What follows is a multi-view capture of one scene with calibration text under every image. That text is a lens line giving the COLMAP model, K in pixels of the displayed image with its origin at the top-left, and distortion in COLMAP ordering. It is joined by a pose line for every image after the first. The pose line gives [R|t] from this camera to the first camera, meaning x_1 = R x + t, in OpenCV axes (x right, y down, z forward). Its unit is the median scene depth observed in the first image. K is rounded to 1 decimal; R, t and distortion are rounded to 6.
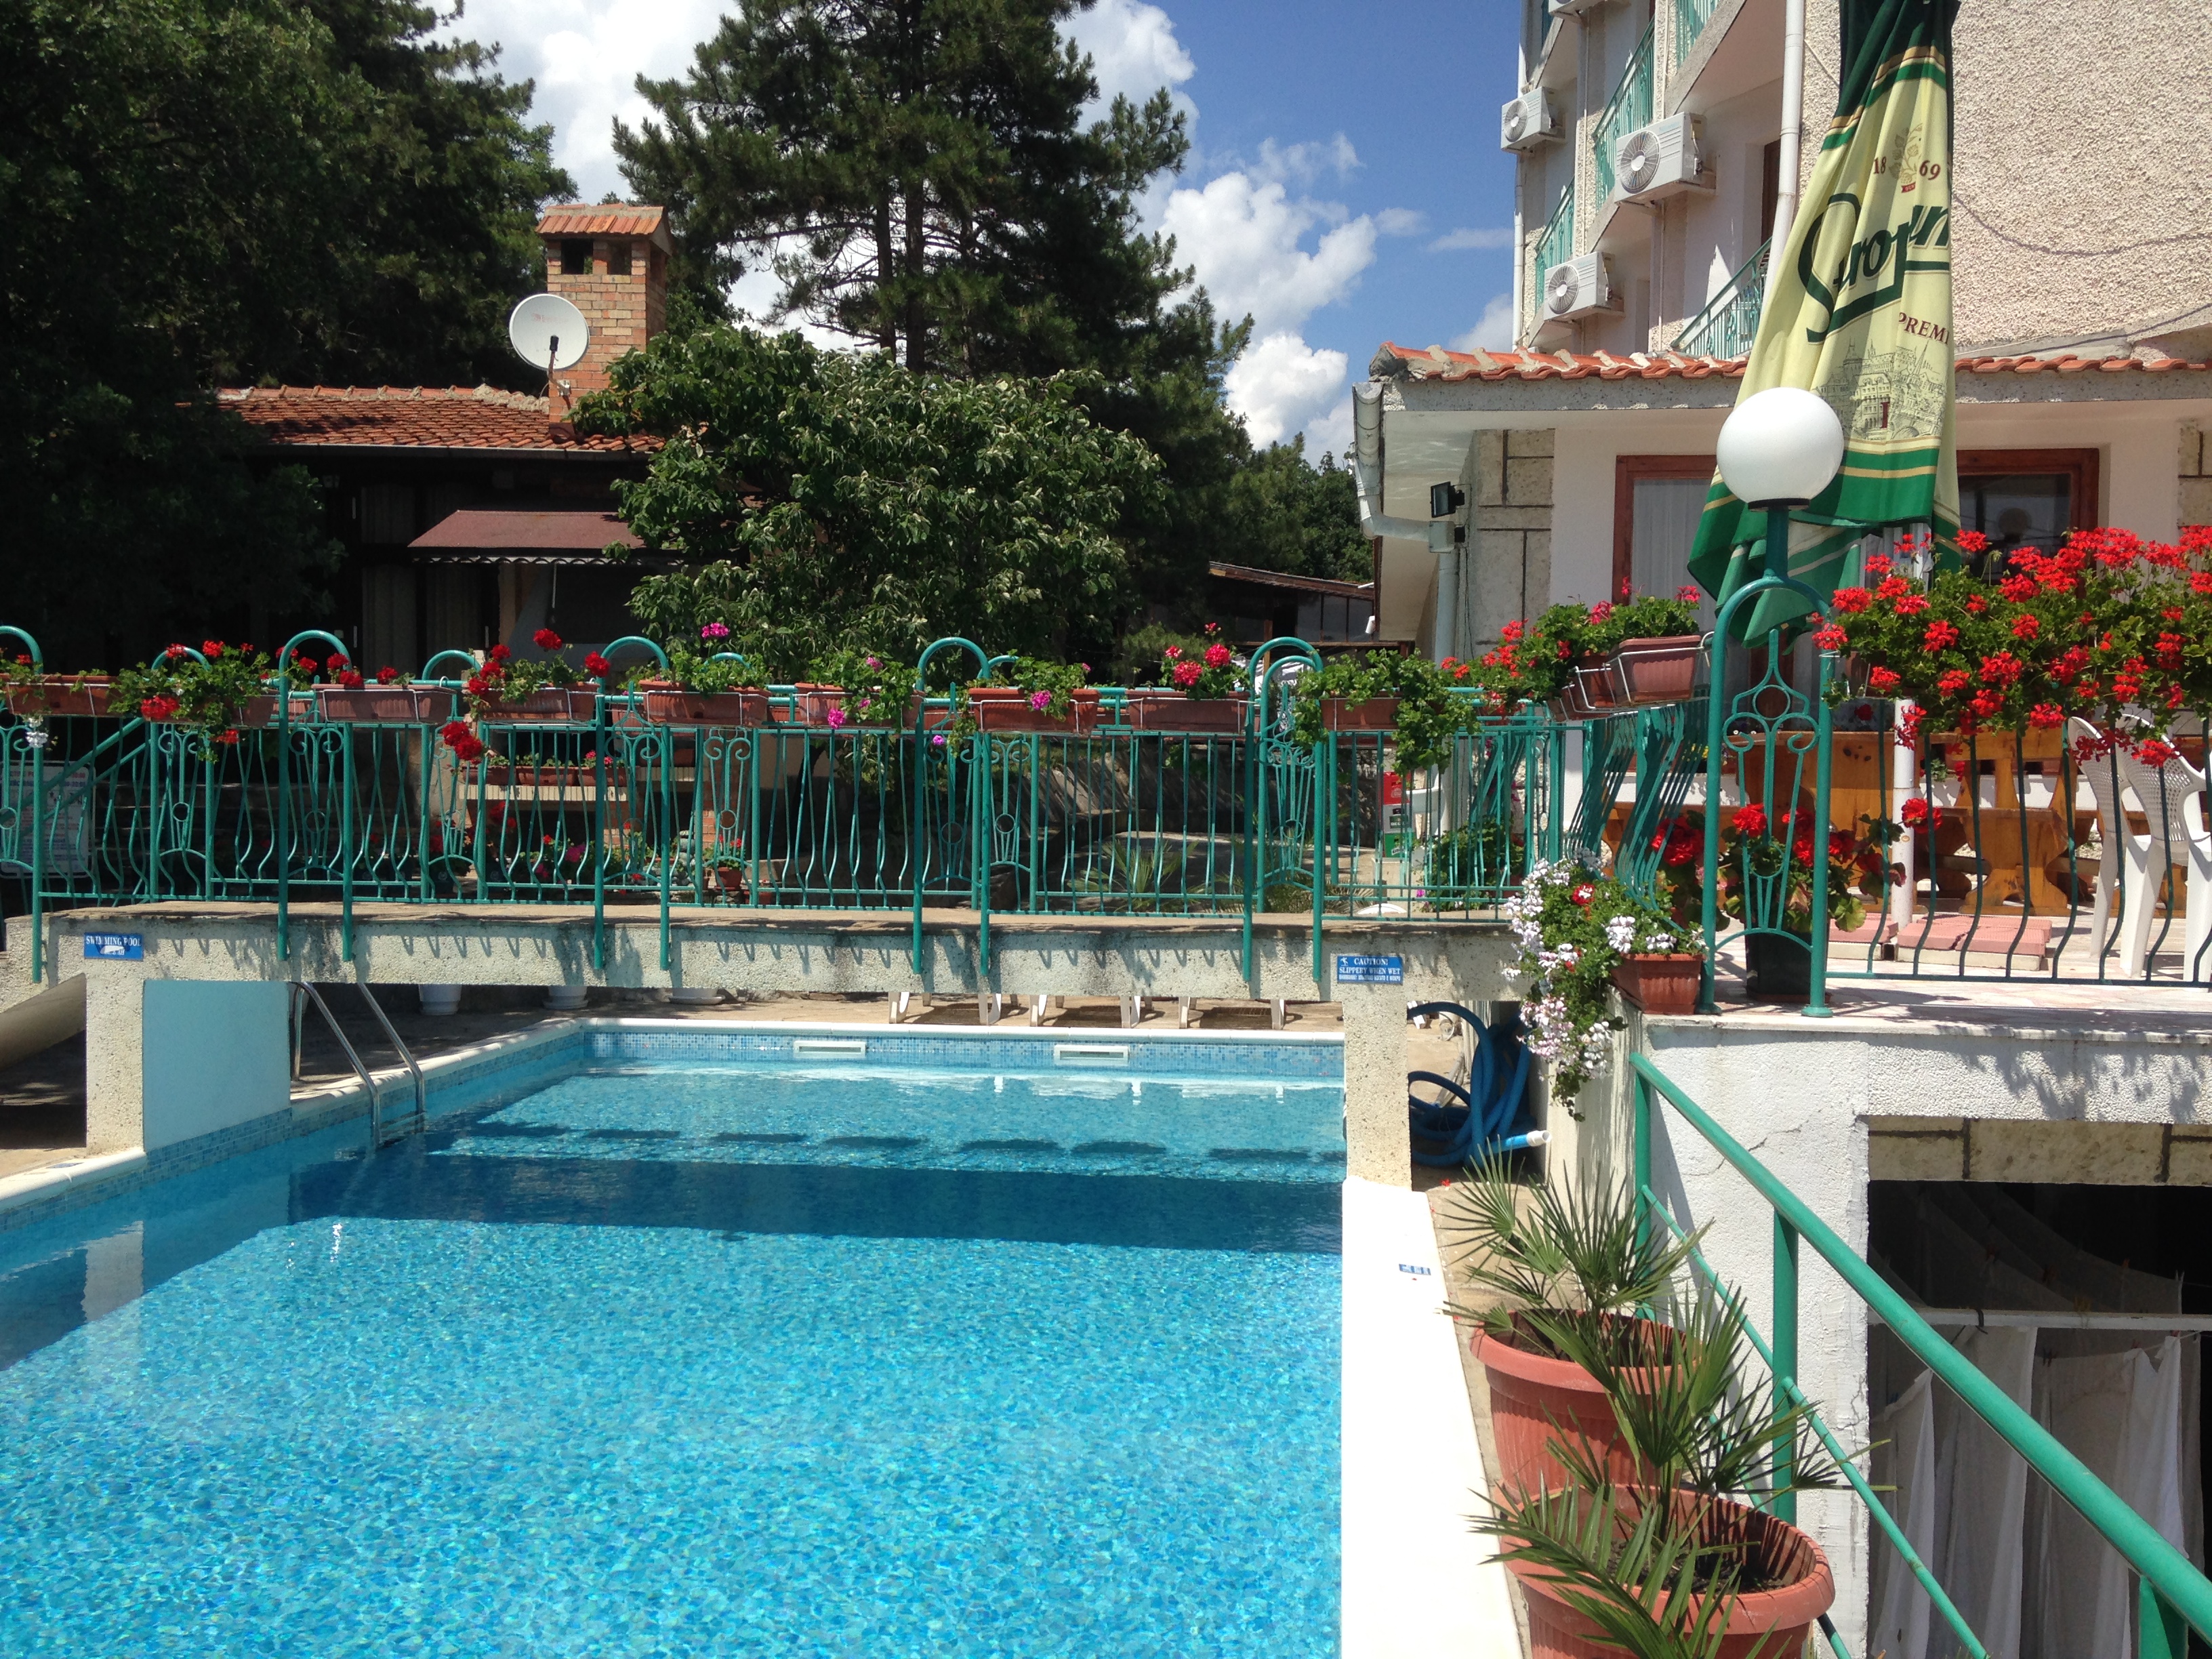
lens RADIAL K [[2016.9, 0, 1106.0], [0, 2016.9, 829.5], [0, 0, 1]] dist [0.106834, -0.270286]
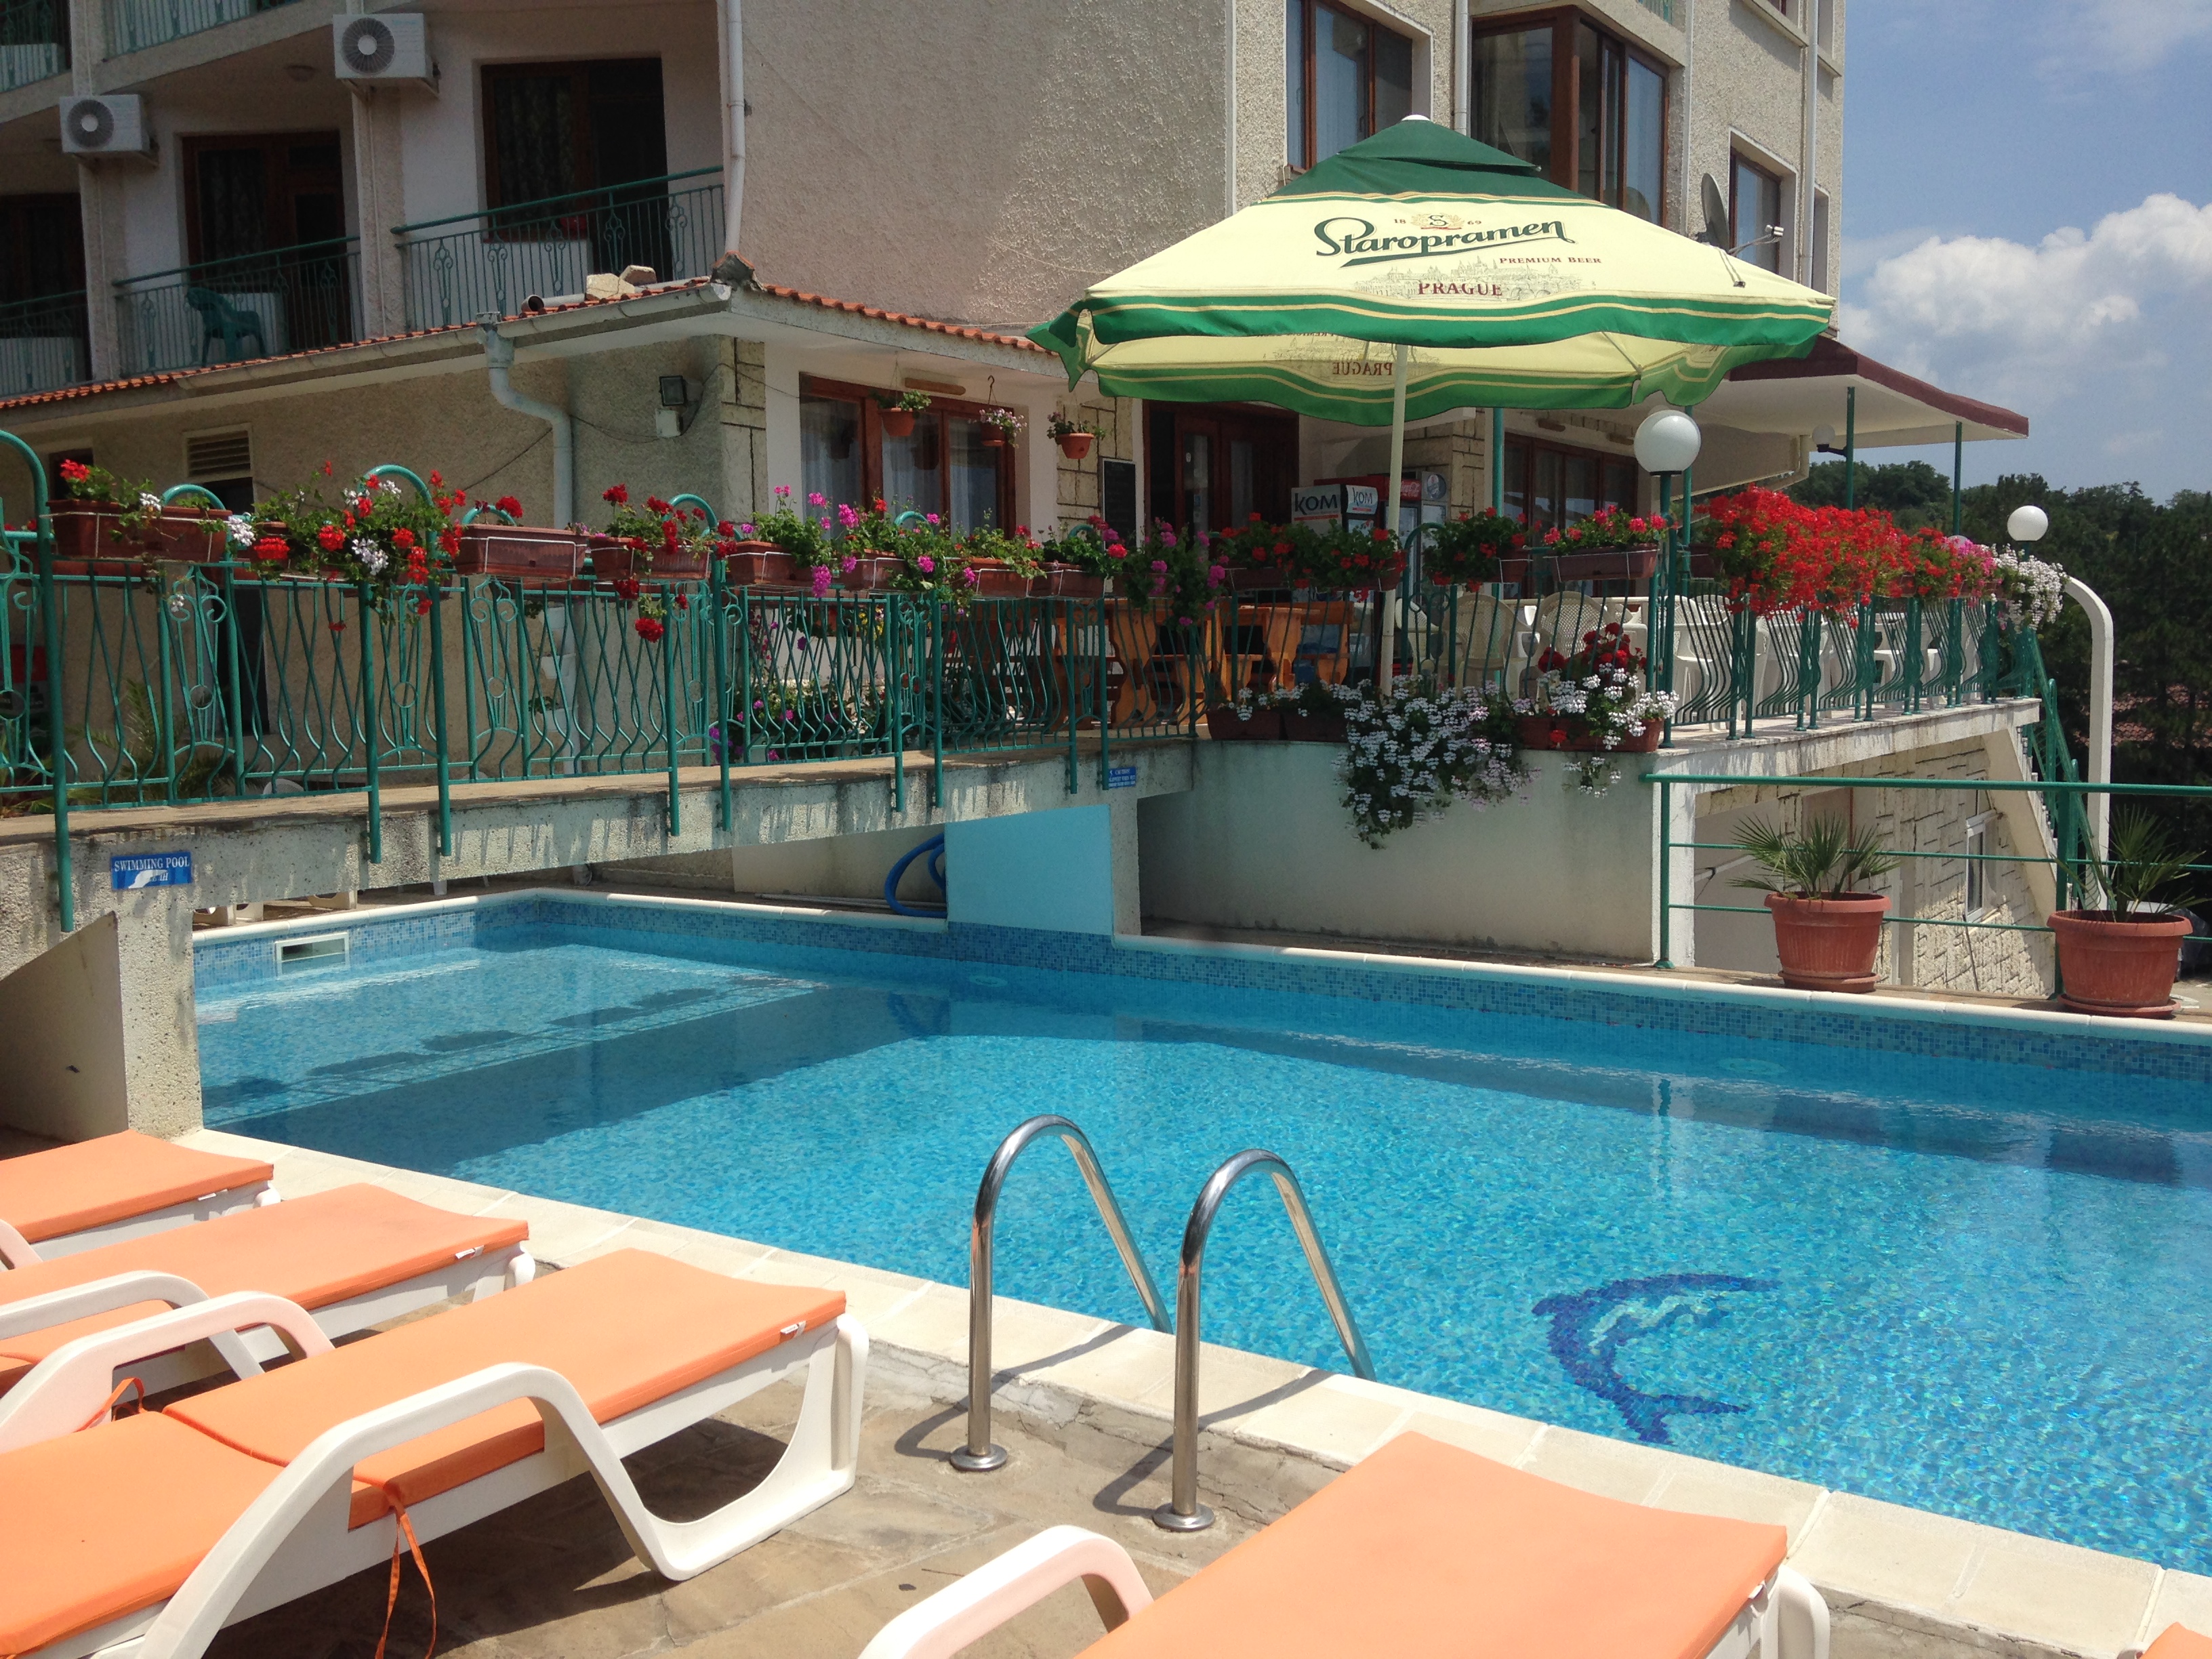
lens RADIAL K [[2016.9, 0, 1106.0], [0, 2016.9, 829.5], [0, 0, 1]] dist [0.106834, -0.270286]
pose [[0.503584, -0.088606, 0.859391, -0.601273], [0.041566, 0.996060, 0.078340, -0.001184], [-0.862946, -0.003729, 0.505282, 0.202436]]
